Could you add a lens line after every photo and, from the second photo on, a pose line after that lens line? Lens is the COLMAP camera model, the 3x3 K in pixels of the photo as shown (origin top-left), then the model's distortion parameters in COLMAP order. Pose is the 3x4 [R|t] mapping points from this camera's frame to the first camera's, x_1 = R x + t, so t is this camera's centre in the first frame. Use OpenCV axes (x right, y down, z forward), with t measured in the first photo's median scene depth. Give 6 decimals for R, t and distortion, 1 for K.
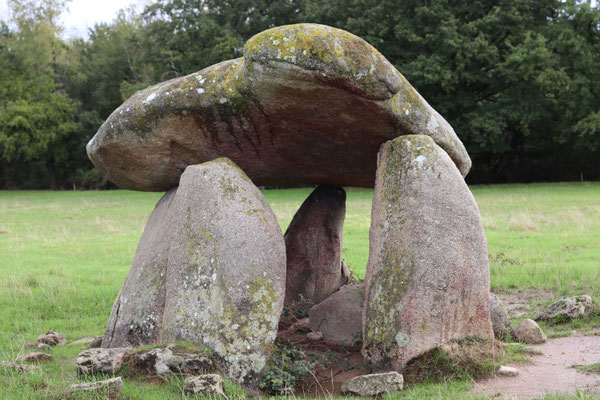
lens RADIAL K [[1049.1, 0, 299.8], [0, 1049.1, 200.3], [0, 0, 1]] dist [-0.052020, 0.000000]
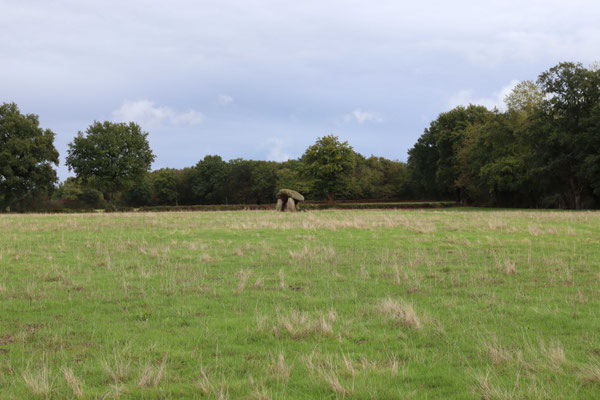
lens RADIAL K [[1049.1, 0, 300.0], [0, 1049.1, 199.9], [0, 0, 1]] dist [-0.052020, 0.000000]
pose [[0.789534, 0.020854, -0.613352, 5.911331], [-0.033513, 0.999396, -0.009161, 0.040810], [0.612791, 0.027788, 0.789757, -6.563960]]
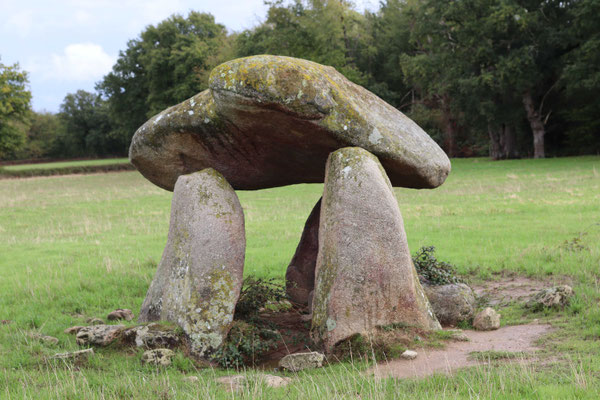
lens RADIAL K [[1049.1, 0, 300.3], [0, 1049.1, 199.8], [0, 0, 1]] dist [-0.052020, 0.000000]
pose [[0.955793, -0.008106, -0.293929, 0.401849], [0.017519, 0.999414, 0.029405, -0.040532], [0.293519, -0.033255, 0.955375, -0.121029]]
